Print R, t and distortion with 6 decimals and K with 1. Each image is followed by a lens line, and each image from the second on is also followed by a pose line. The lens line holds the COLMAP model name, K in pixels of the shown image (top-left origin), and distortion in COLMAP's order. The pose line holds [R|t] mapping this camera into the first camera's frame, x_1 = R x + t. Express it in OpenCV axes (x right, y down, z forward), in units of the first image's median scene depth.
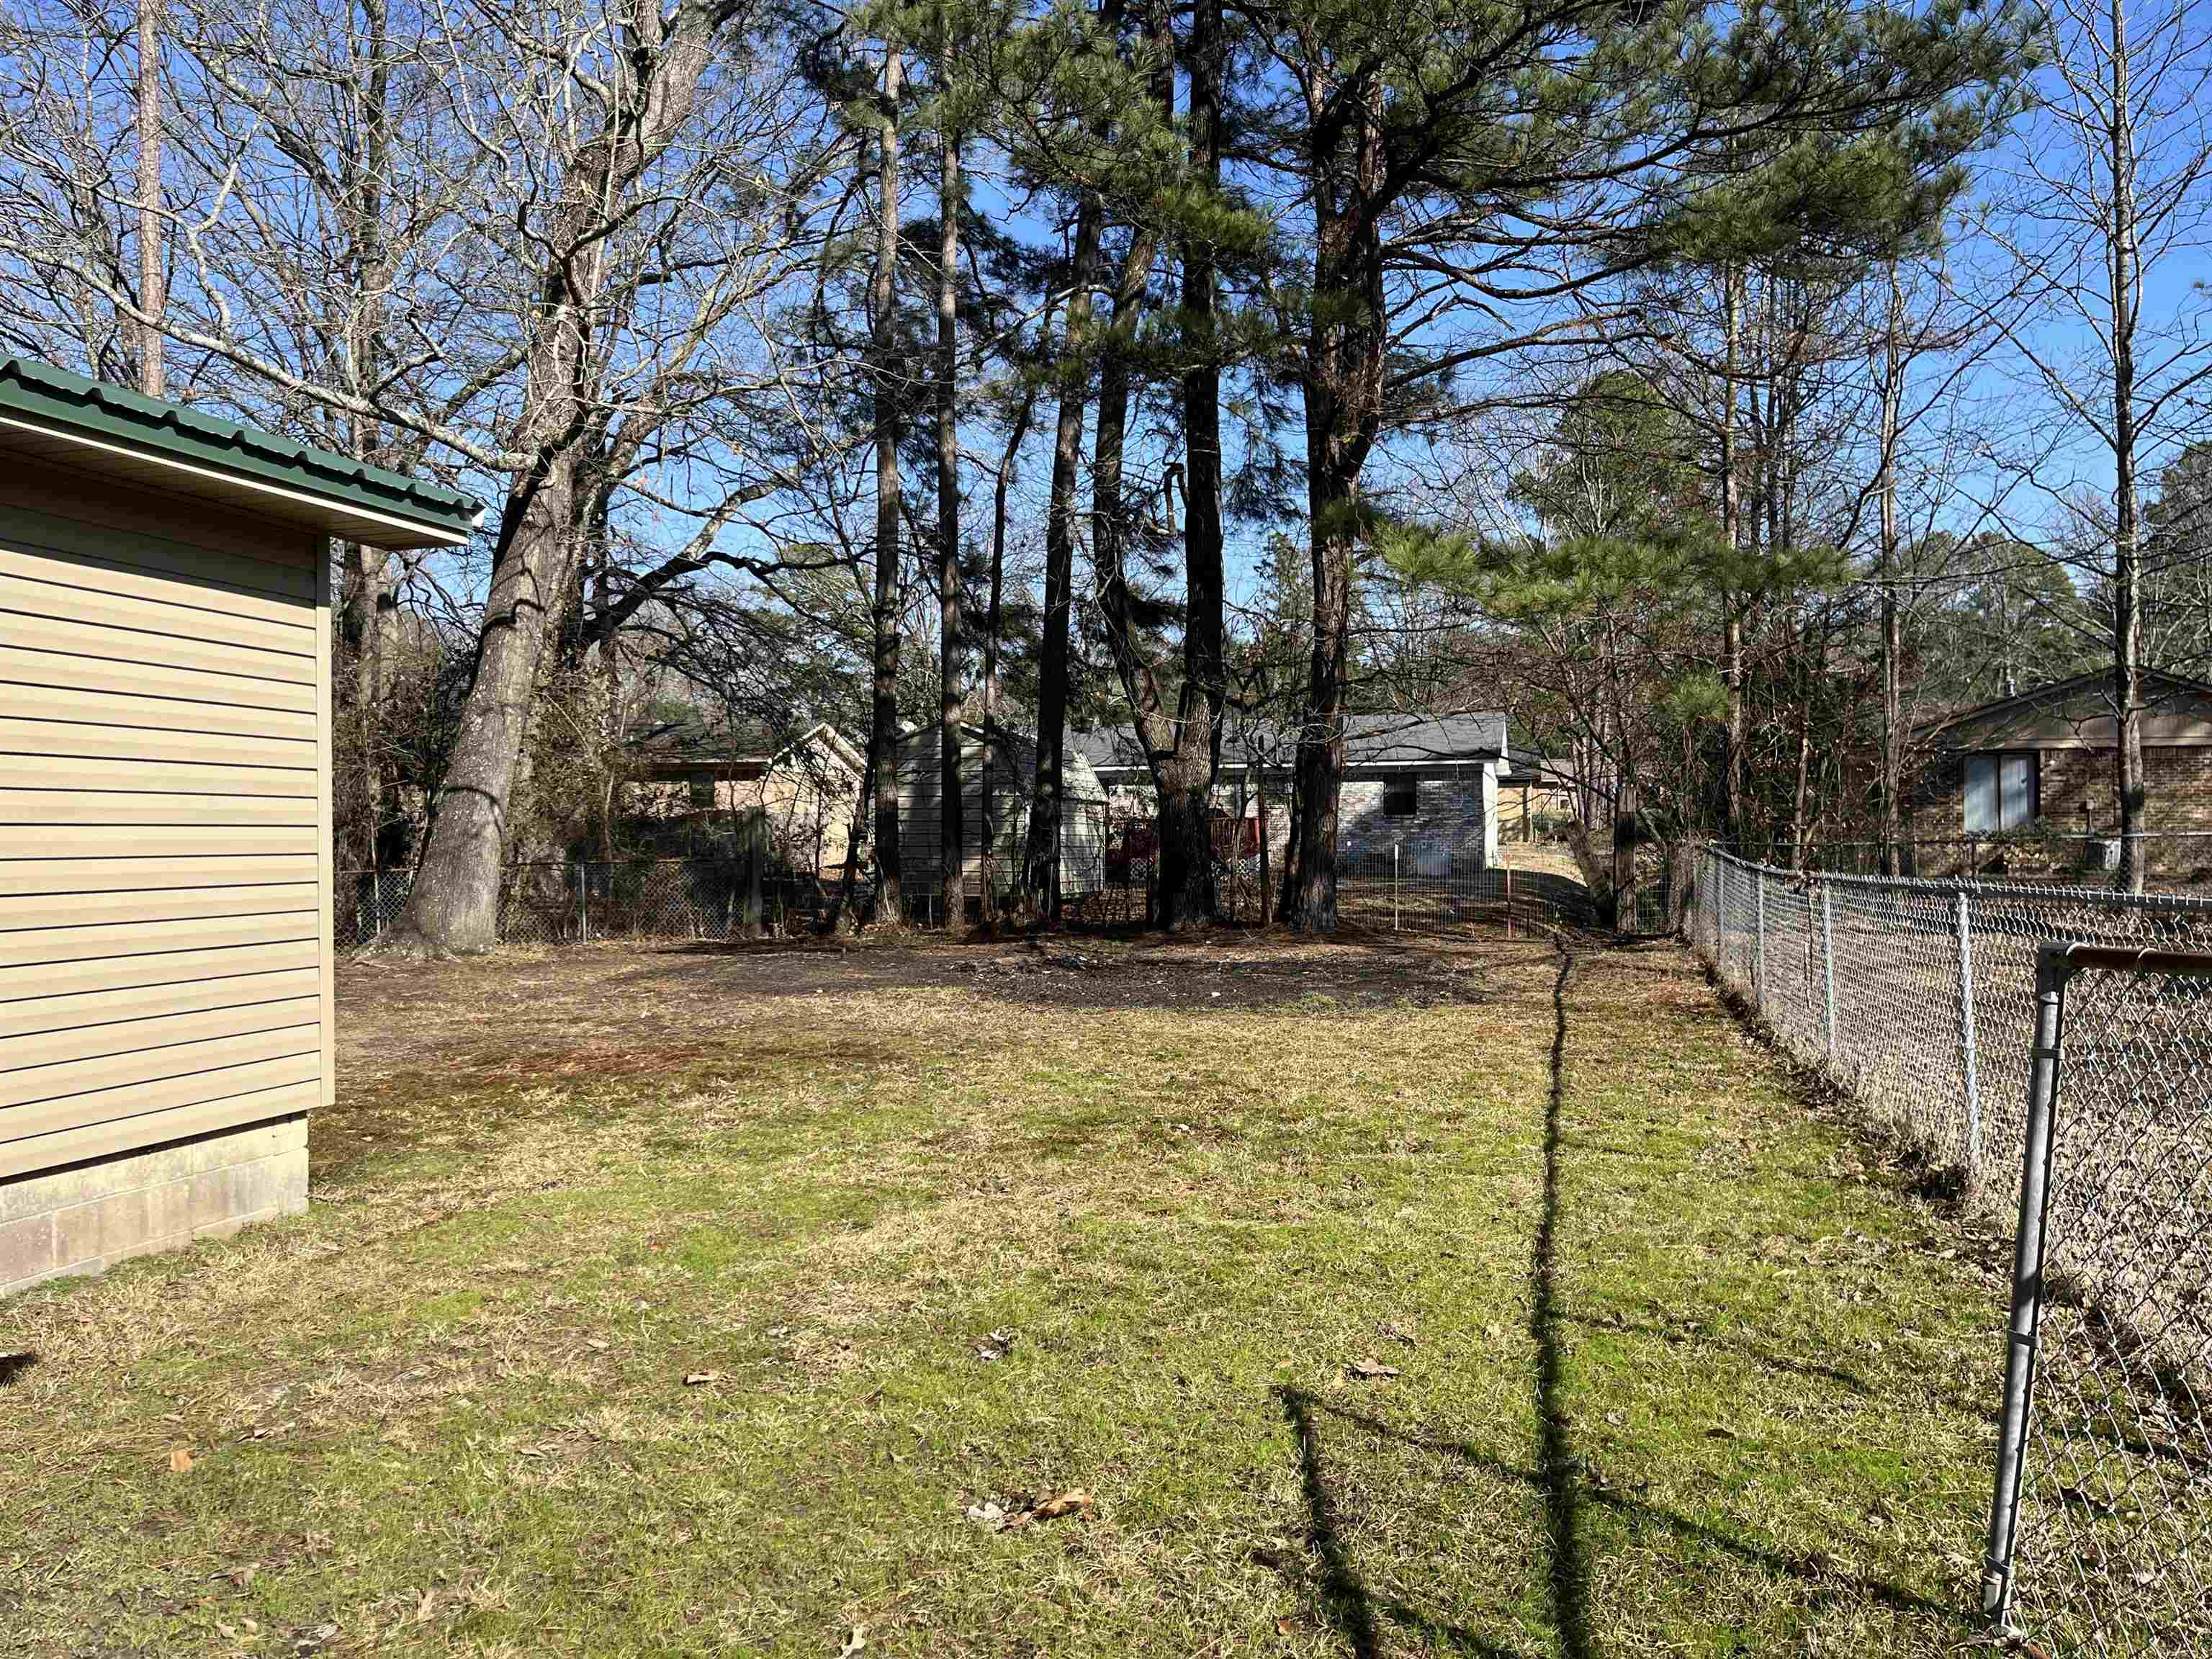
lens RADIAL K [[1662.3, 0, 1112.8], [0, 1662.3, 842.5], [0, 0, 1]] dist [0.064628, -0.097361]
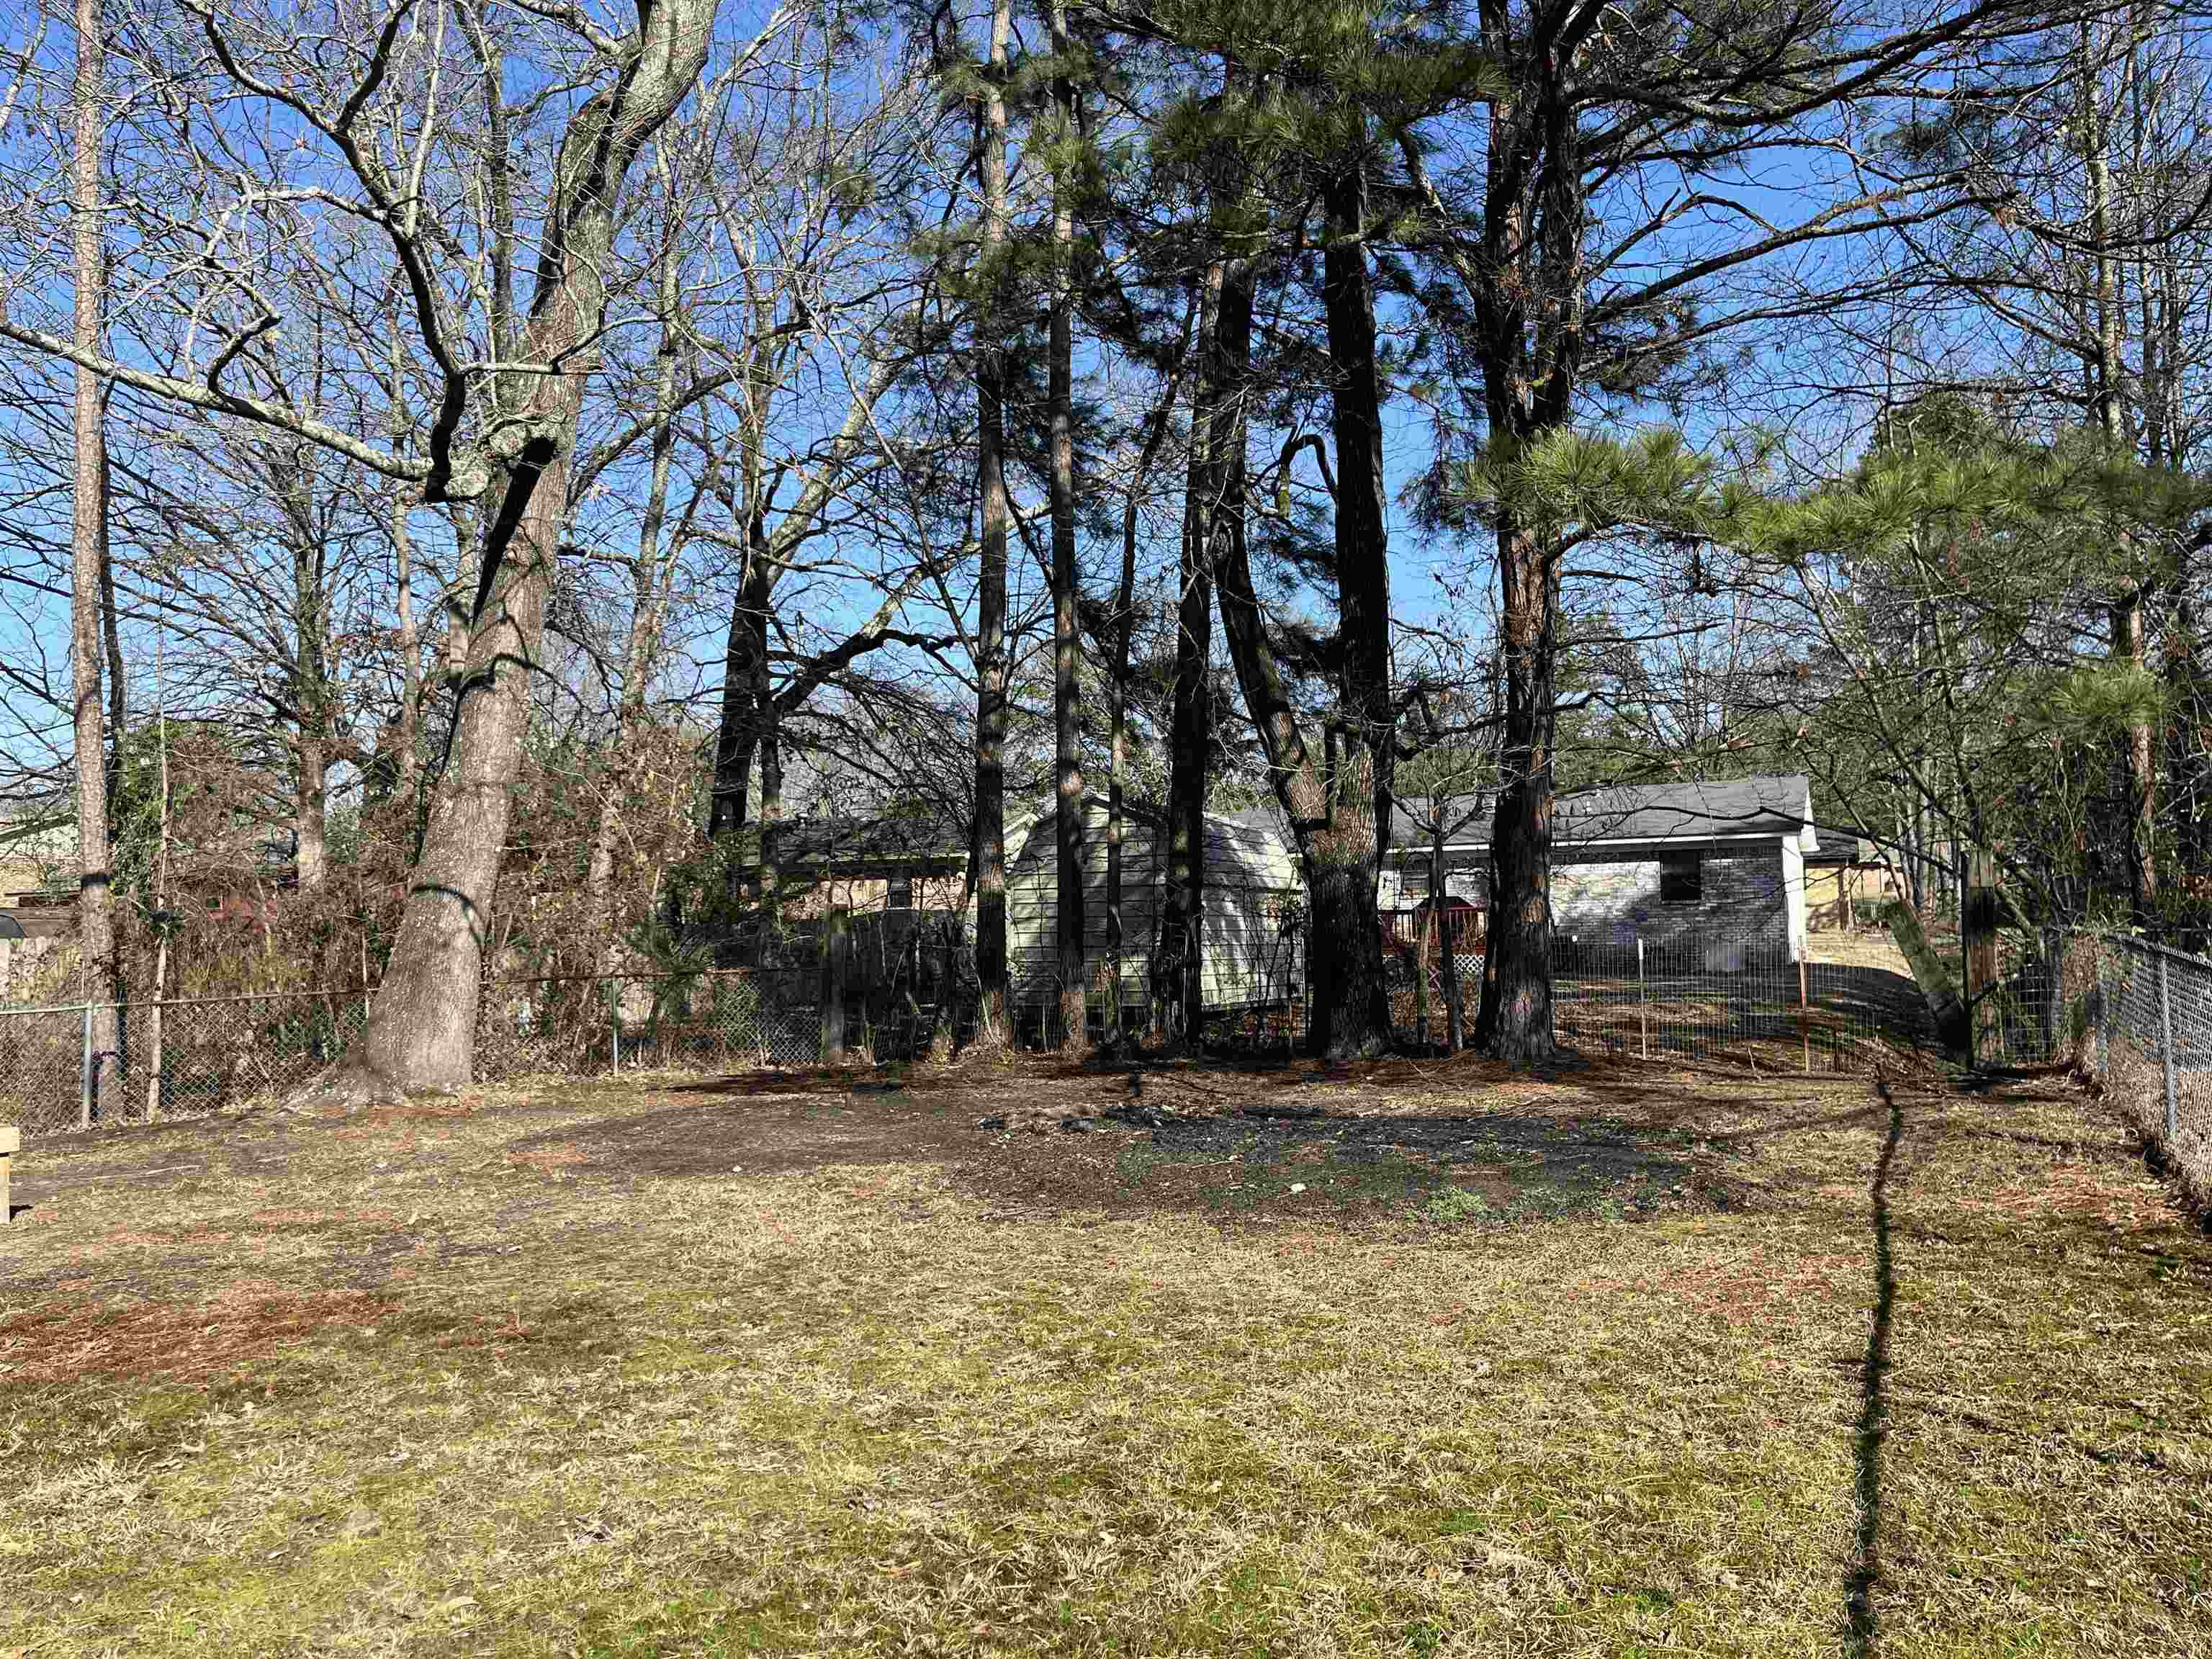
lens RADIAL K [[1662.3, 0, 1112.8], [0, 1662.3, 842.5], [0, 0, 1]] dist [0.064628, -0.097361]
pose [[0.985370, -0.026245, -0.168394, 0.070926], [0.016518, 0.998127, -0.058906, -0.001297], [0.169625, 0.055263, 0.983958, 0.251317]]
